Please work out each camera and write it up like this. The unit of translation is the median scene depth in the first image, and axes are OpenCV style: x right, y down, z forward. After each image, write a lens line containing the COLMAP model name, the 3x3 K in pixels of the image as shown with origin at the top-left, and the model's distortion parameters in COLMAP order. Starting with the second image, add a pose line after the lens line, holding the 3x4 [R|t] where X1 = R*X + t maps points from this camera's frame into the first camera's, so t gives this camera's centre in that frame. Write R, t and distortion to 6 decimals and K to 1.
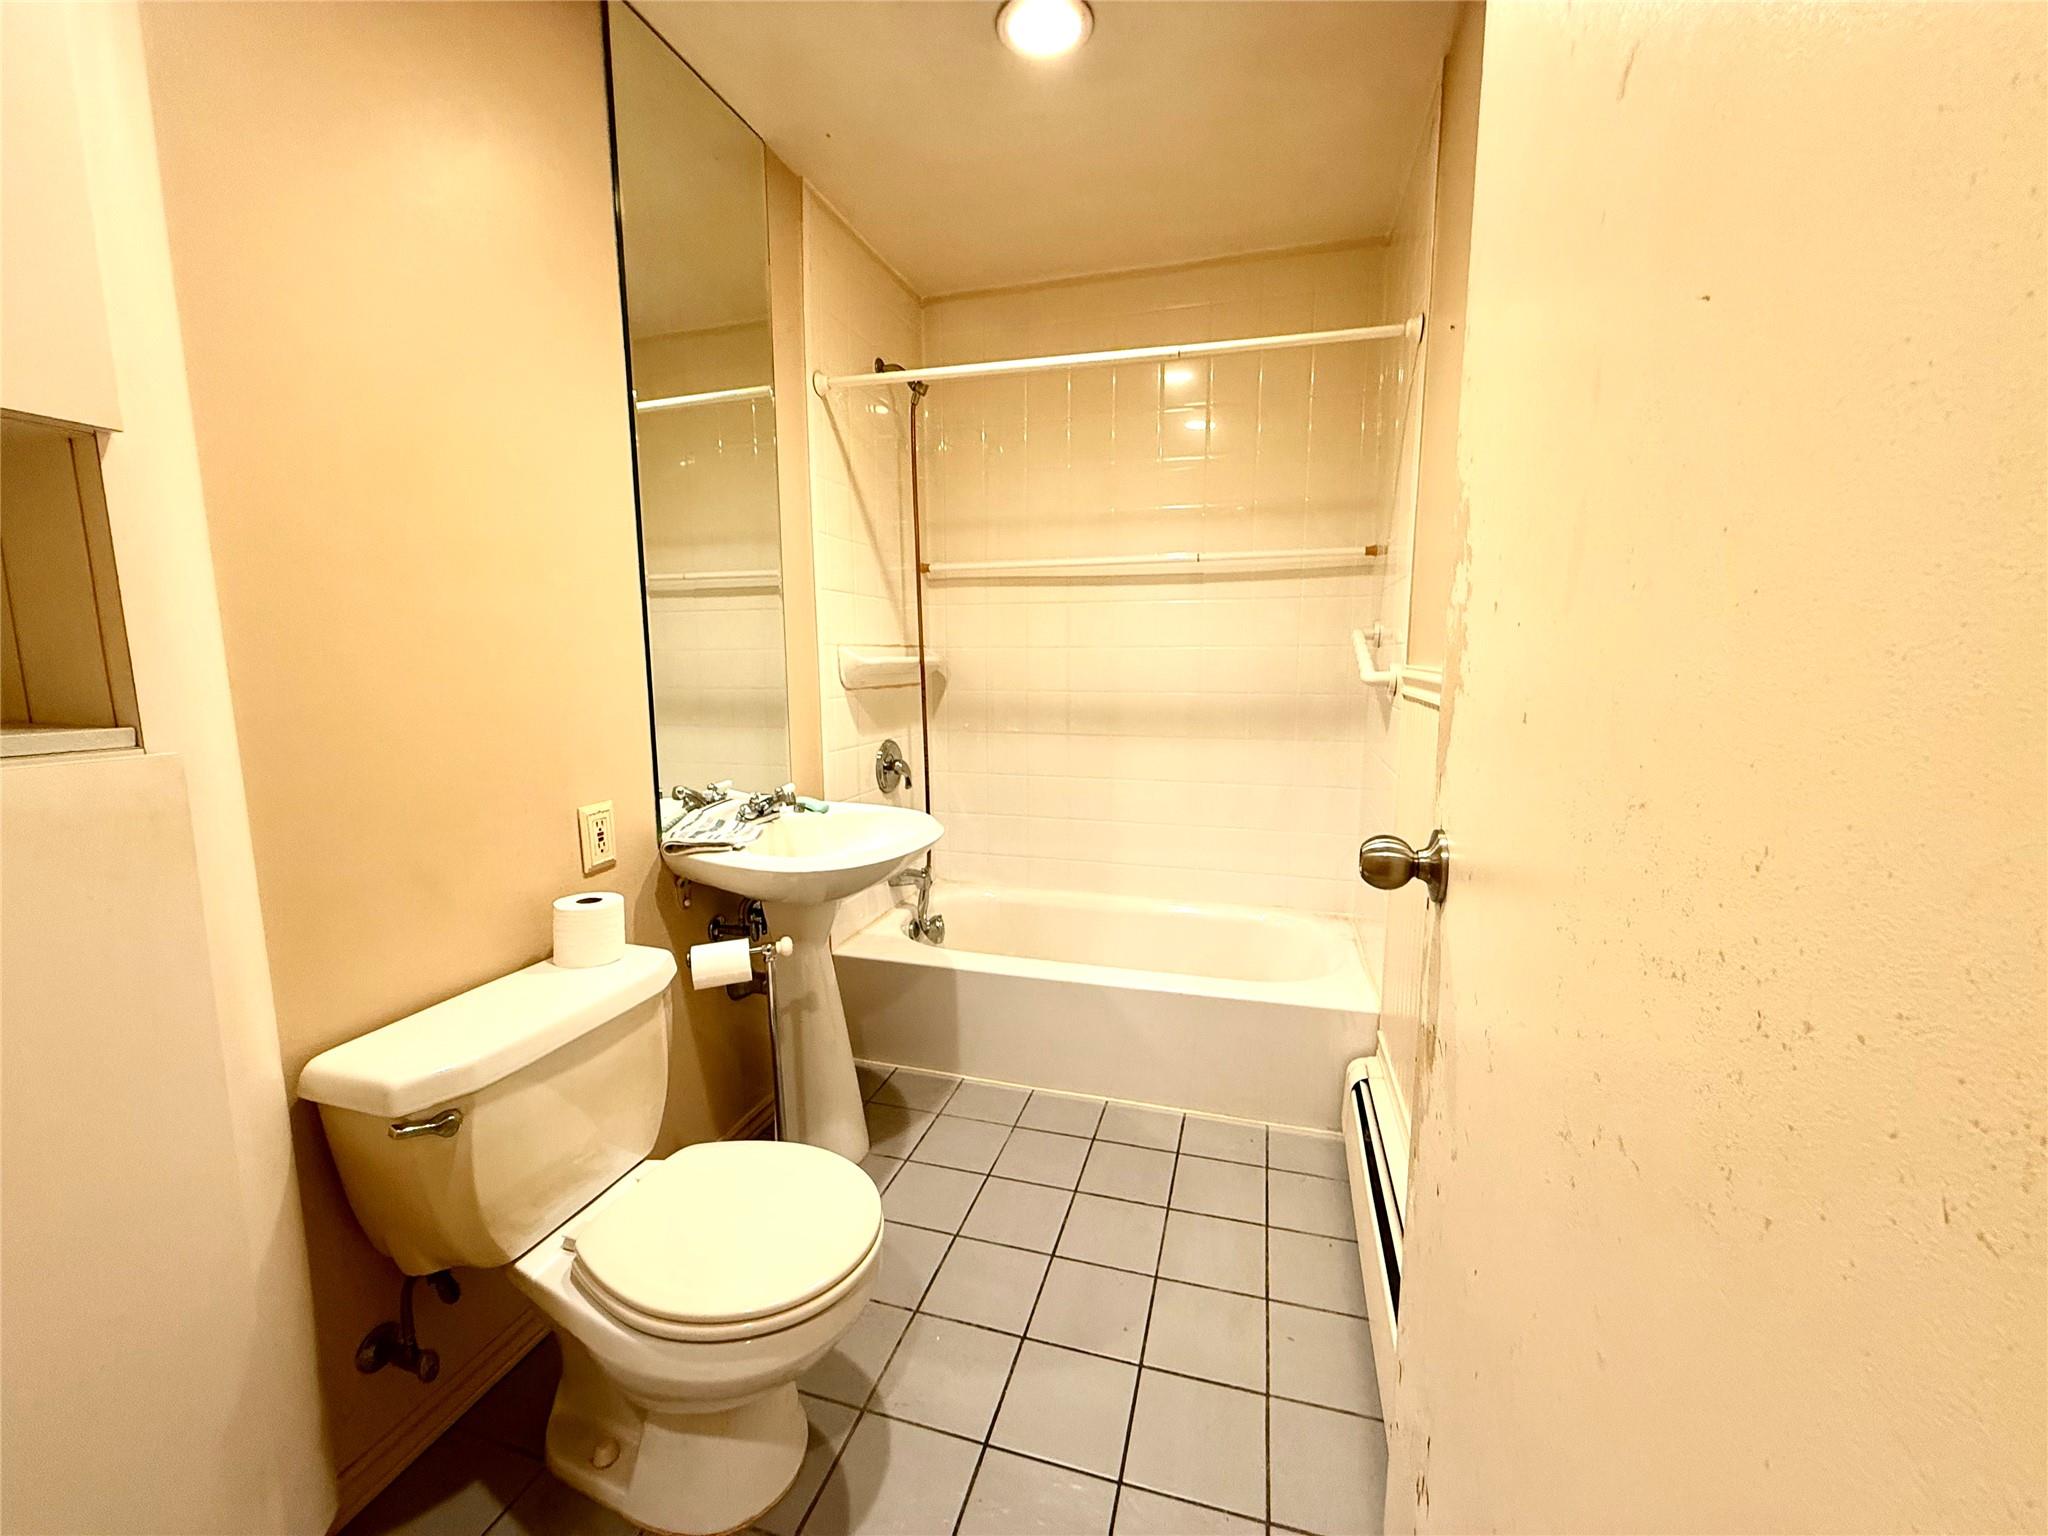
lens RADIAL K [[813.7, 0, 1033.5], [0, 813.7, 775.9], [0, 0, 1]] dist [-0.008774, 0.002663]
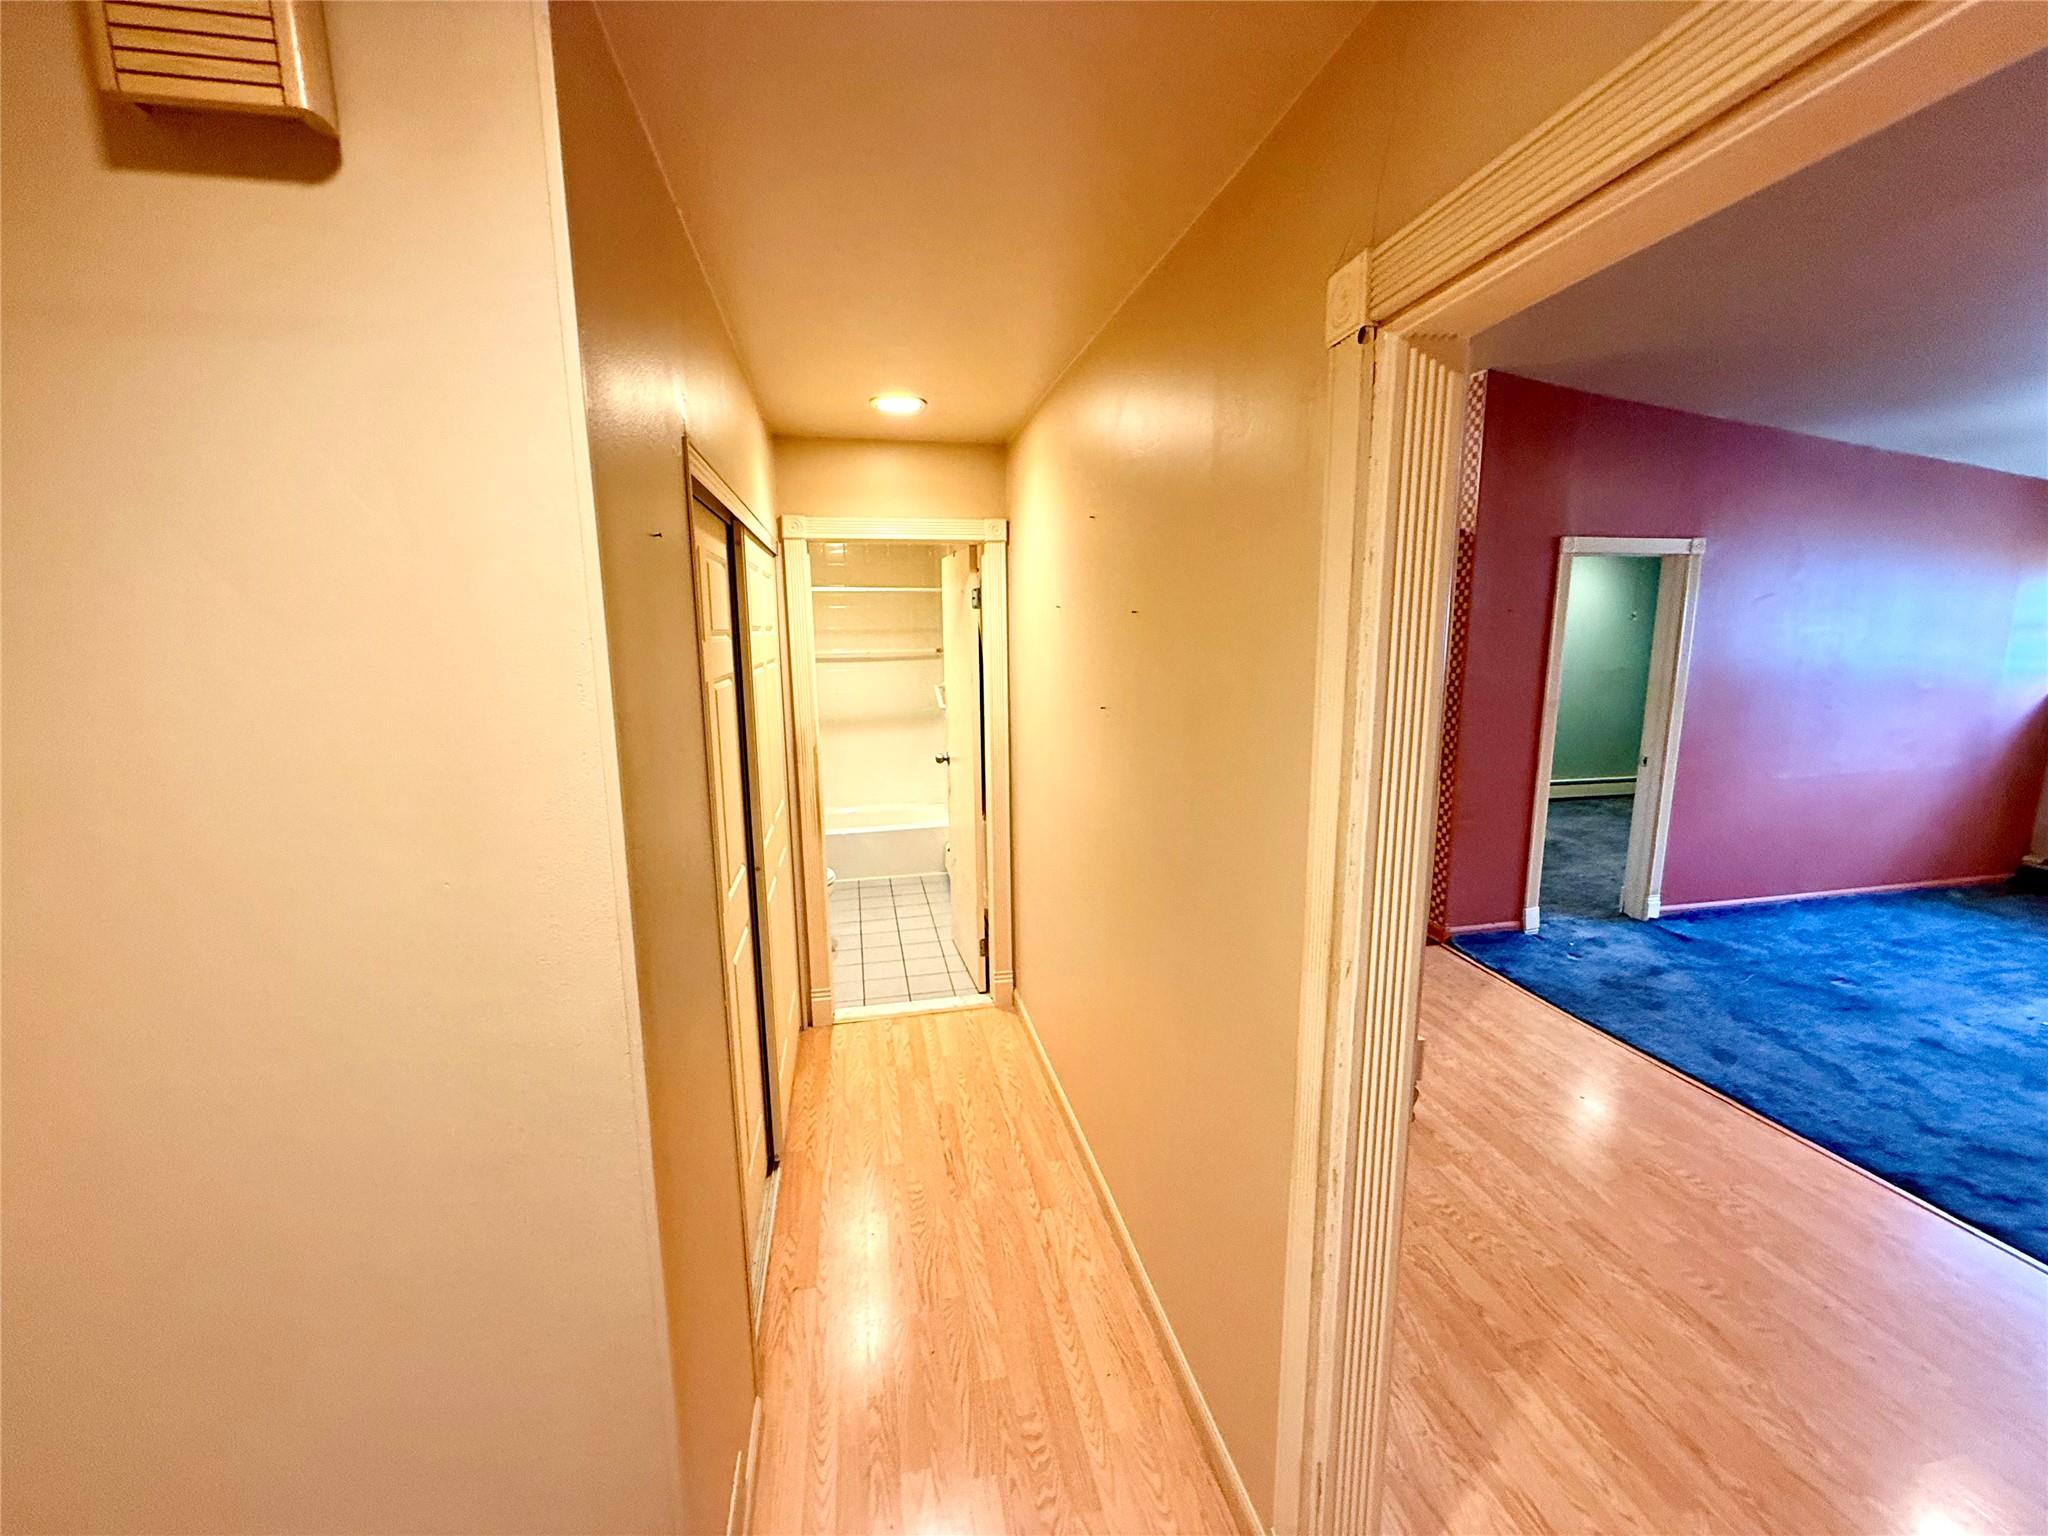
lens RADIAL K [[813.7, 0, 1021.2], [0, 813.7, 770.0], [0, 0, 1]] dist [-0.008774, 0.002663]
pose [[0.884847, -0.088084, 0.457478, -0.666304], [0.076292, 0.996104, 0.044230, -0.010742], [-0.459592, -0.004234, 0.888120, -1.669301]]
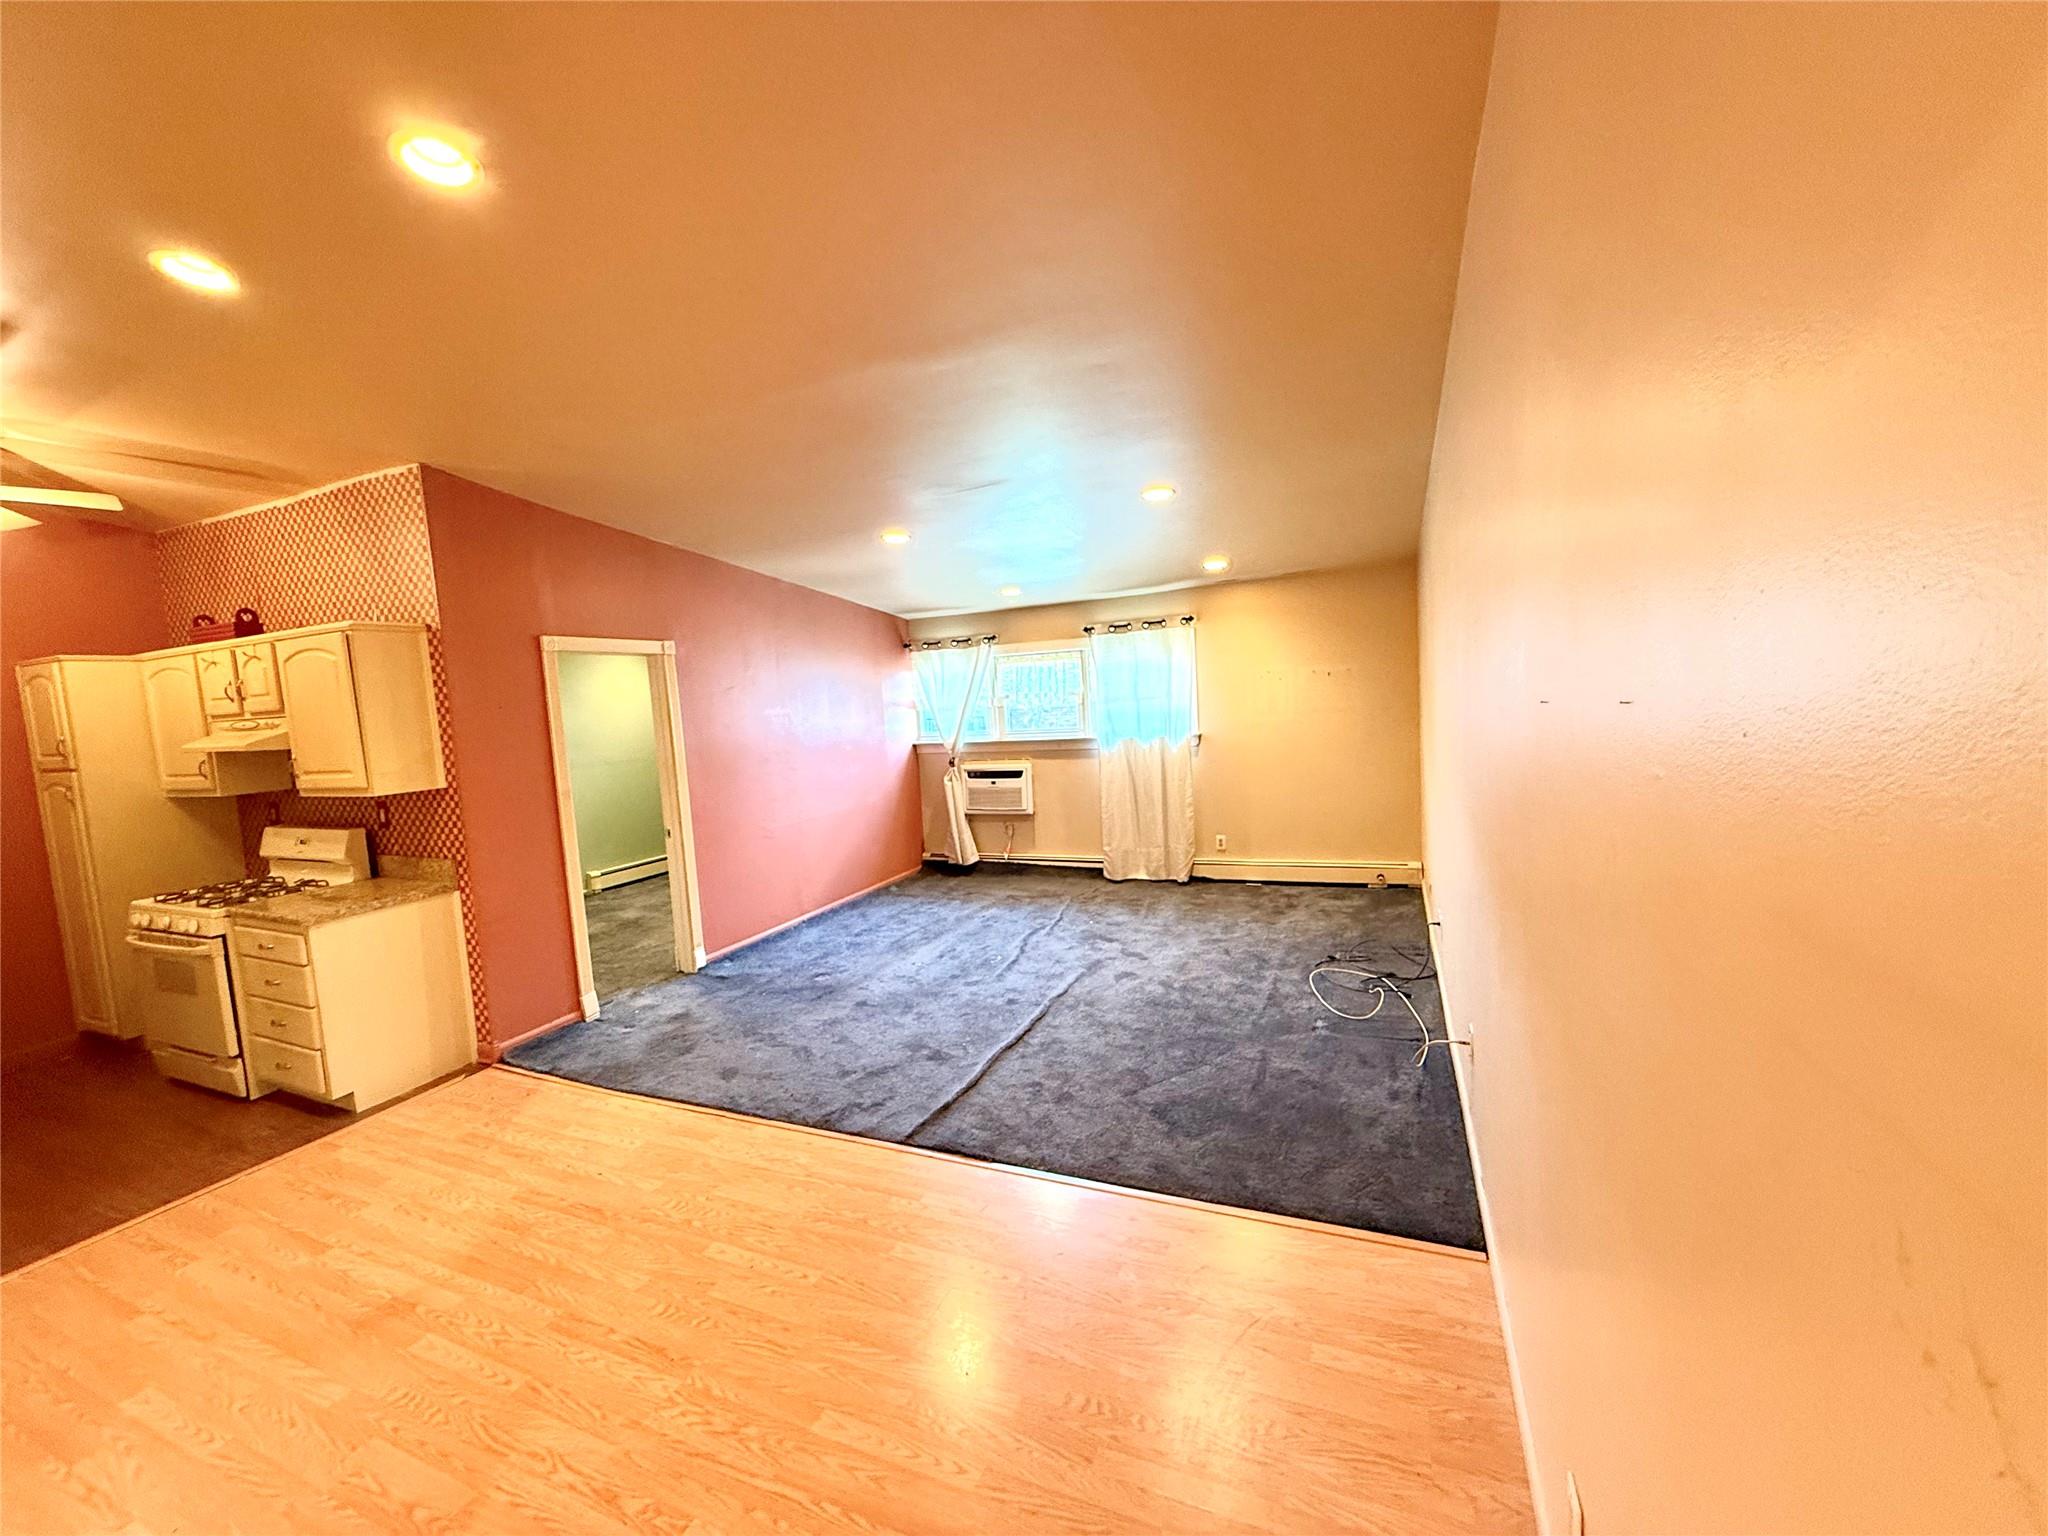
lens RADIAL K [[813.7, 0, 1015.7], [0, 813.7, 770.8], [0, 0, 1]] dist [-0.008774, 0.002663]
pose [[0.133834, -0.098008, 0.986145, -0.433158], [0.203565, 0.976596, 0.069433, 0.054313], [-0.969871, 0.191452, 0.150652, -1.953526]]
